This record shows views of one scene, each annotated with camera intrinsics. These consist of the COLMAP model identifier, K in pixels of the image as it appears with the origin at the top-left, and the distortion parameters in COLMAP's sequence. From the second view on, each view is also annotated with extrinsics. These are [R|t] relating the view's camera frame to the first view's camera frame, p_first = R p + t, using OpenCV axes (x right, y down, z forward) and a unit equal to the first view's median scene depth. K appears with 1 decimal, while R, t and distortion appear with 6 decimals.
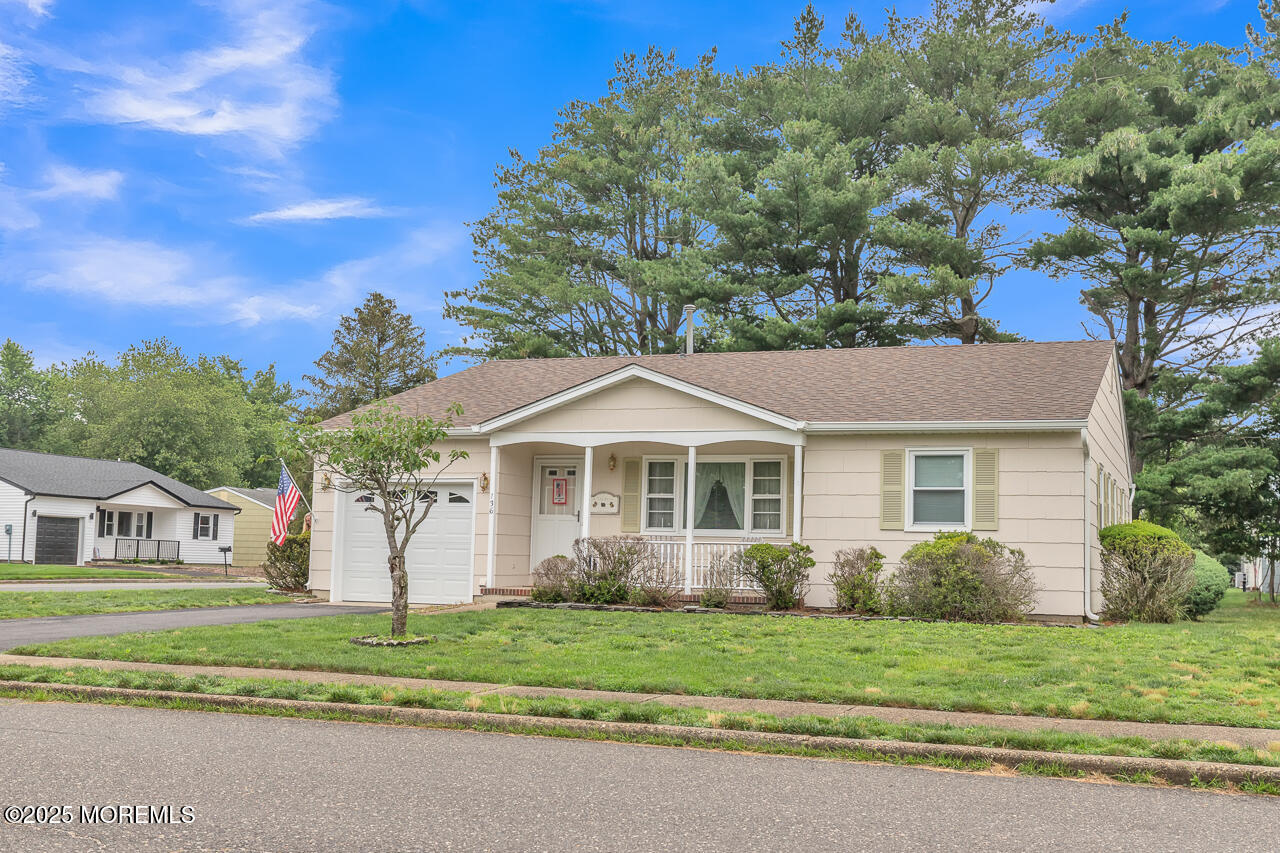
lens RADIAL K [[1471.1, 0, 691.0], [0, 1471.1, 448.3], [0, 0, 1]] dist [0.012121, 0.000000]
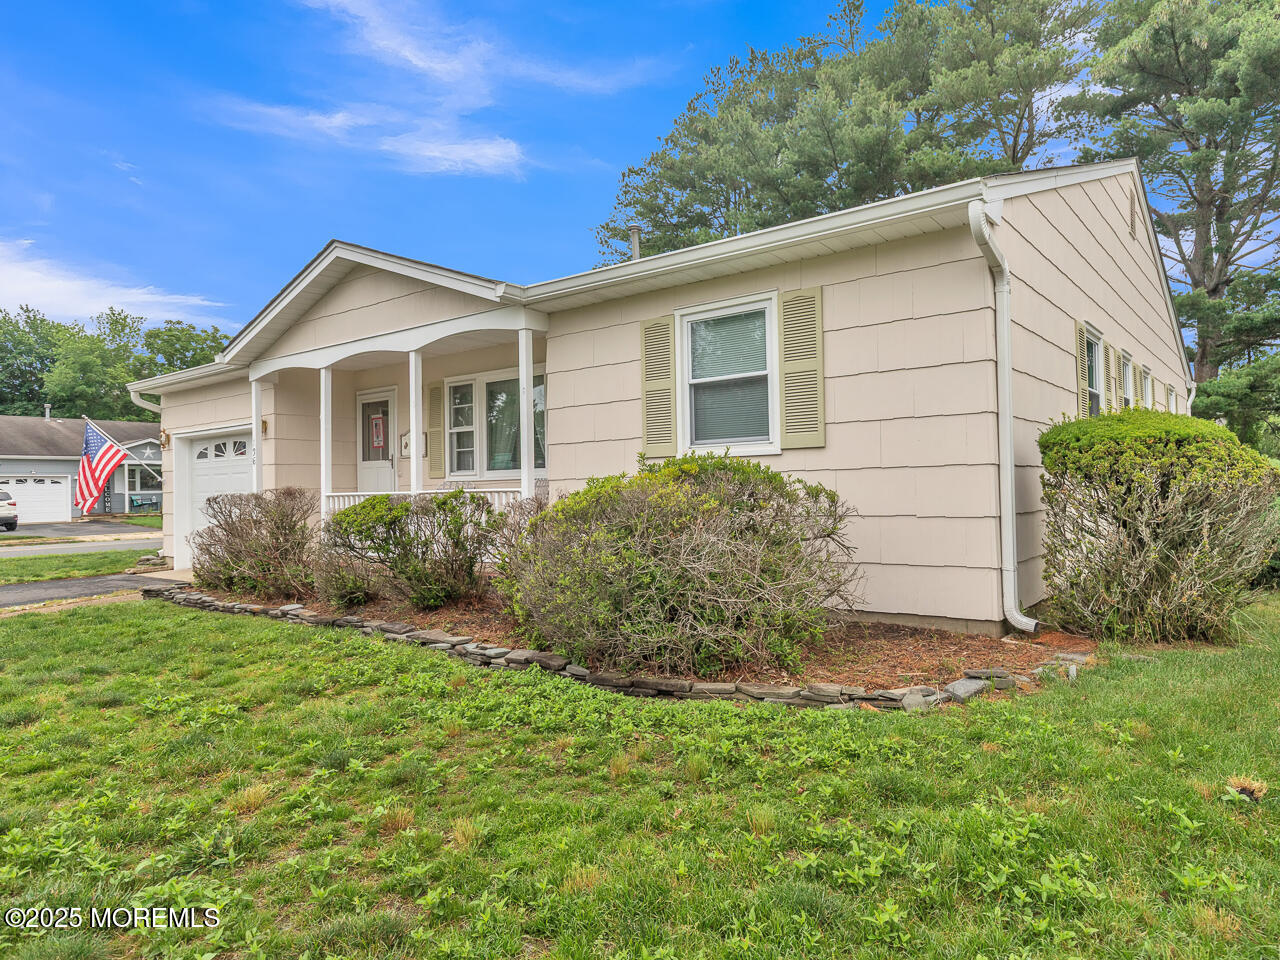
lens RADIAL K [[831.9, 0, 675.0], [0, 831.9, 479.0], [0, 0, 1]] dist [0.013402, -0.004101]
pose [[0.954163, -0.048867, -0.295272, 0.213872], [0.069548, 0.995776, 0.059942, 0.040326], [0.291095, -0.077730, 0.953531, 0.623188]]
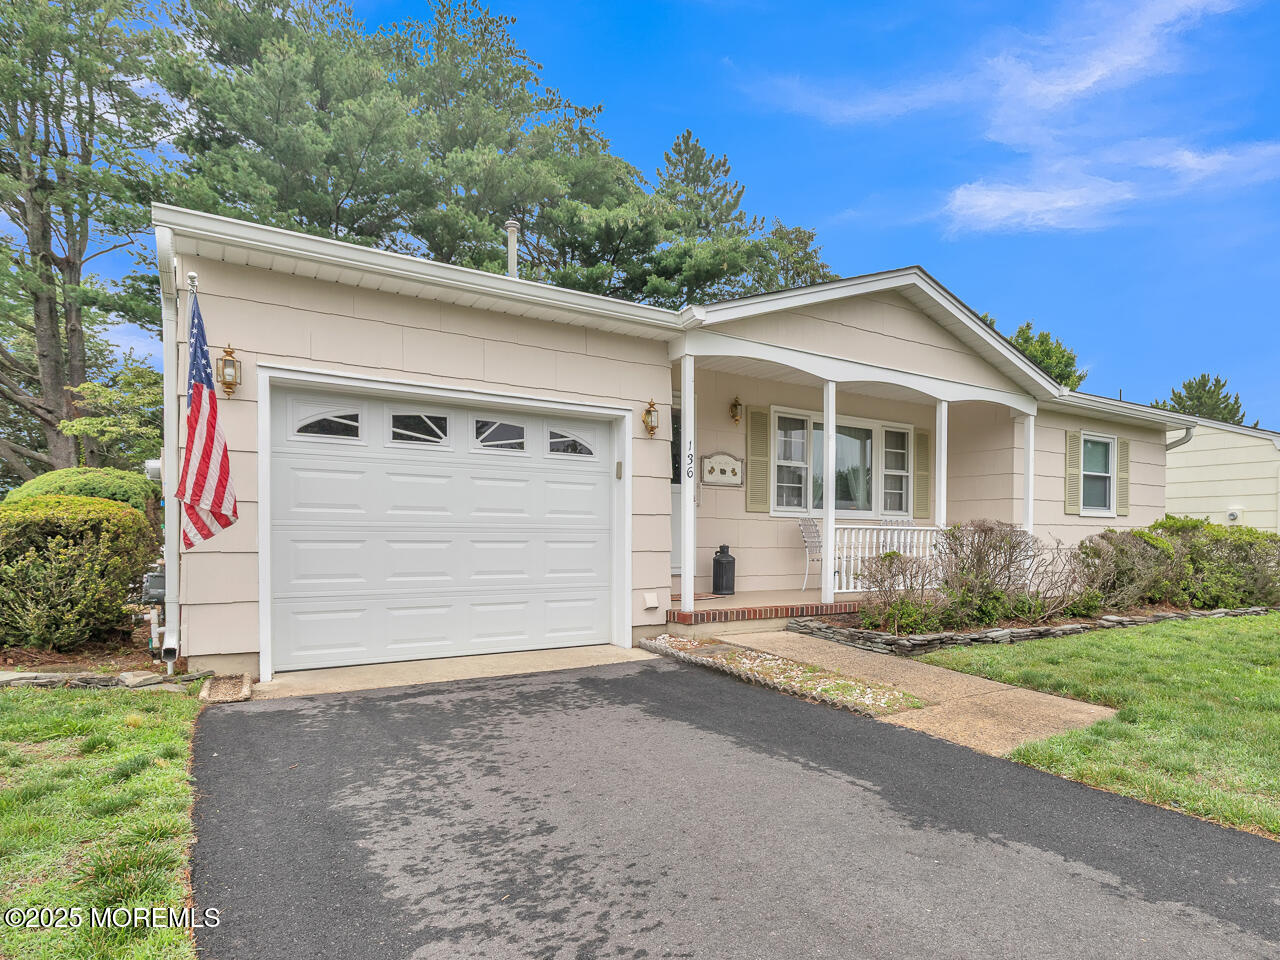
lens RADIAL K [[762.3, 0, 768.9], [0, 762.3, 531.3], [0, 0, 1]] dist [0.020452, -0.003570]
pose [[0.537355, -0.014771, 0.843227, -0.354847], [-0.065337, 0.996112, 0.059086, 0.044747], [-0.840821, -0.086844, 0.534301, 0.809867]]
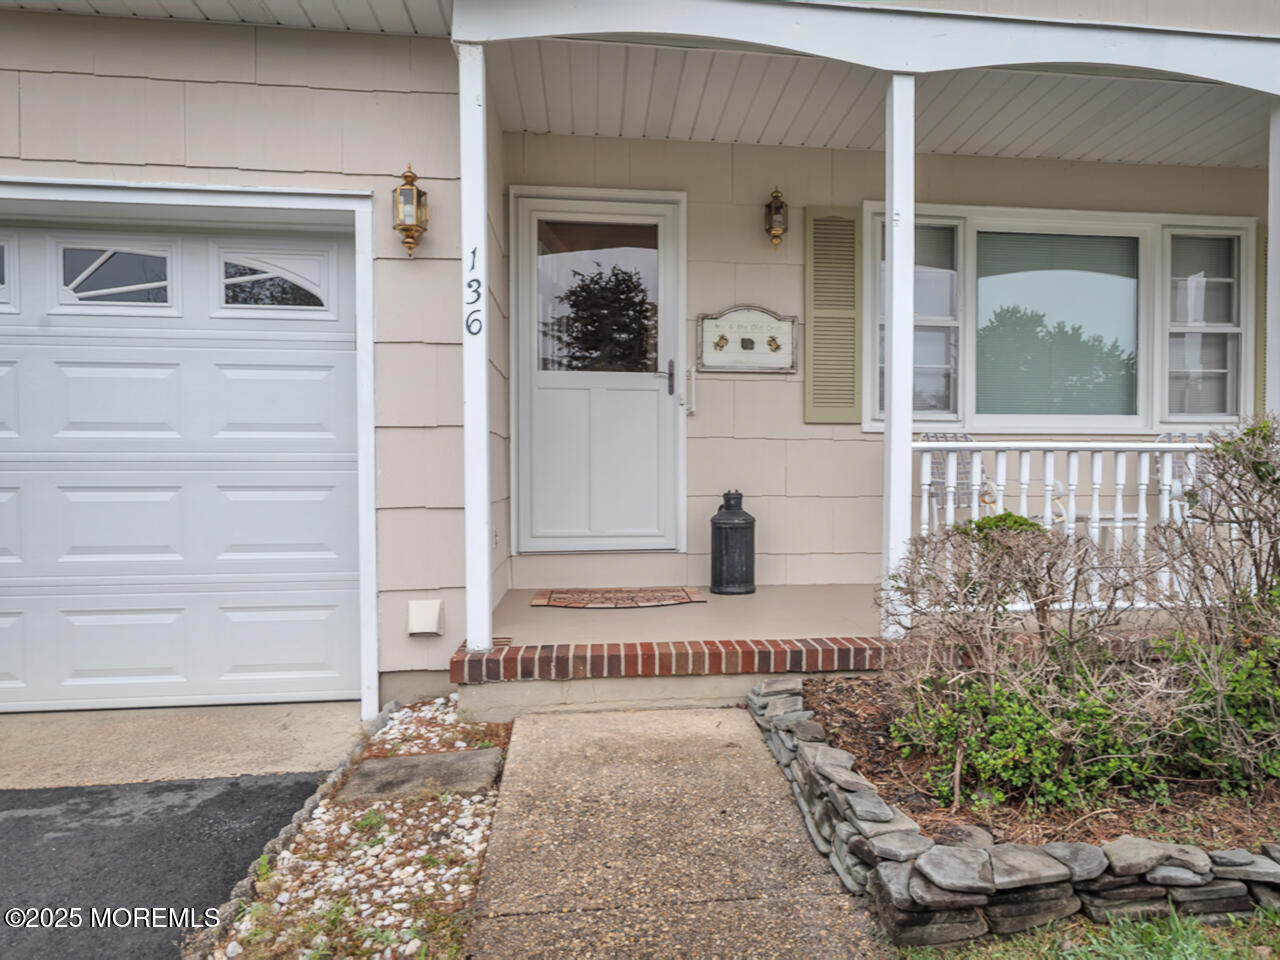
lens RADIAL K [[831.9, 0, 693.2], [0, 831.9, 489.9], [0, 0, 1]] dist [0.013402, -0.004101]
pose [[0.883897, -0.035088, 0.466363, -0.165552], [-0.015093, 0.994522, 0.103431, 0.053514], [-0.467437, -0.098461, 0.878526, 0.853307]]
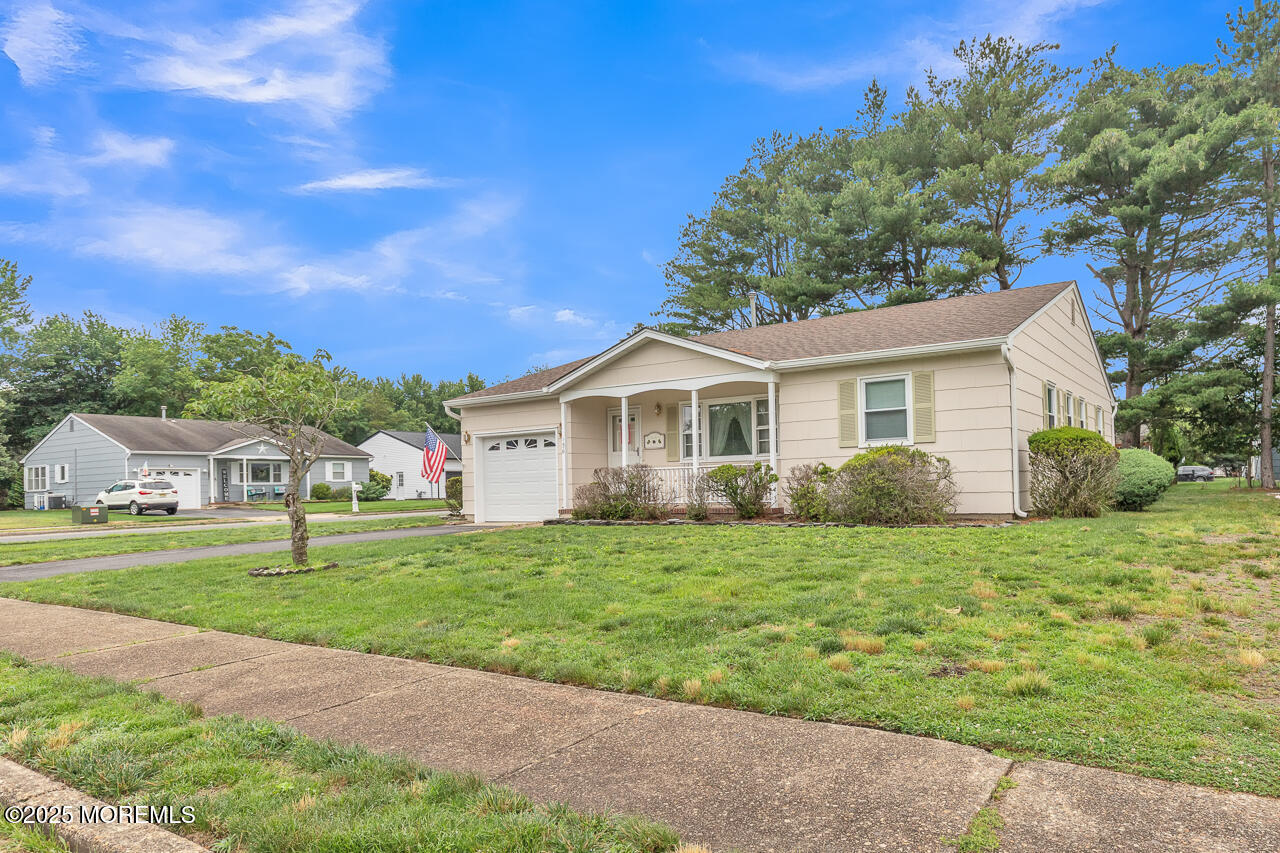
lens RADIAL K [[836.9, 0, 720.6], [0, 836.9, 477.8], [0, 0, 1]] dist [0.004714, -0.000839]
pose [[0.974897, -0.050472, -0.216862, 0.162935], [0.065985, 0.995708, 0.064893, 0.026450], [0.212656, -0.077573, 0.974043, 0.287948]]
